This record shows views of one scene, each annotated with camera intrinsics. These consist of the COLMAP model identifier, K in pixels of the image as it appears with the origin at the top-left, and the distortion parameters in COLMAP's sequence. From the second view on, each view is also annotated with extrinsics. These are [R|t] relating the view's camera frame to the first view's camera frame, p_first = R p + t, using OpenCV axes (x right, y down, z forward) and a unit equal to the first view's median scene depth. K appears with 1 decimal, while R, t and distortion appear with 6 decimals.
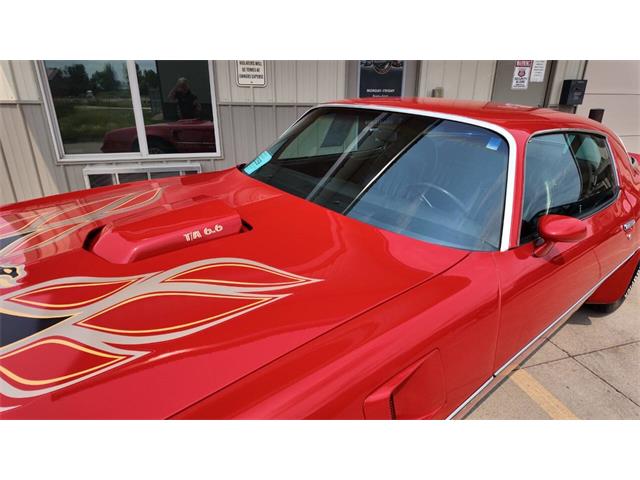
lens RADIAL K [[382.8, 0, 316.9], [0, 382.8, 241.5], [0, 0, 1]] dist [0.013321, -0.004671]
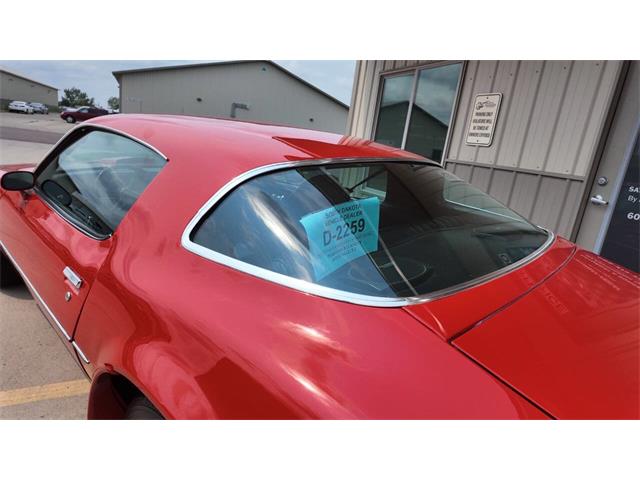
lens RADIAL K [[379.3, 0, 325.4], [0, 379.3, 241.0], [0, 0, 1]] dist [0.028831, -0.020623]
pose [[0.132878, 0.254856, -0.957806, 0.641756], [-0.467050, 0.868454, 0.166286, -0.174699], [0.874190, 0.425248, 0.234429, 0.523109]]
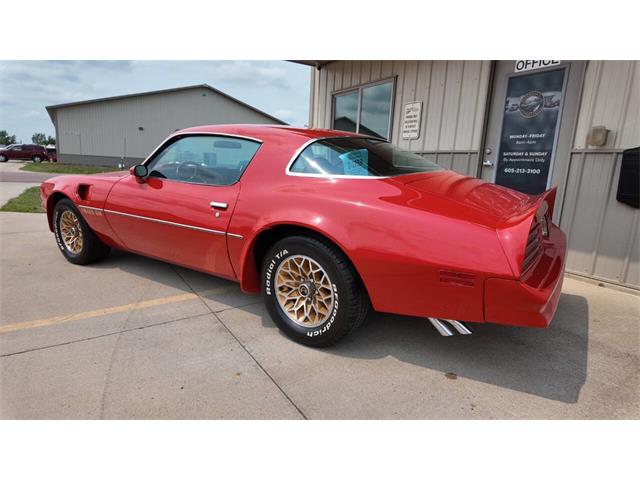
lens RADIAL K [[379.3, 0, 321.4], [0, 379.3, 236.8], [0, 0, 1]] dist [0.028831, -0.020623]
pose [[0.268987, 0.180130, -0.946150, 0.923190], [-0.383477, 0.921164, 0.066352, -0.067997], [0.883511, 0.344979, 0.316857, 0.412316]]
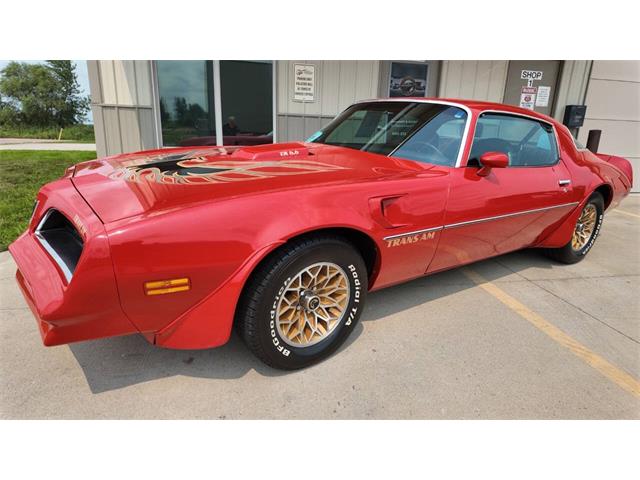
lens RADIAL K [[379.3, 0, 322.9], [0, 379.3, 241.6], [0, 0, 1]] dist [0.028831, -0.020623]
pose [[0.995767, 0.048294, -0.078198, 0.016313], [-0.054718, 0.995111, -0.082214, 0.154451], [0.073845, 0.086145, 0.993542, -0.212909]]
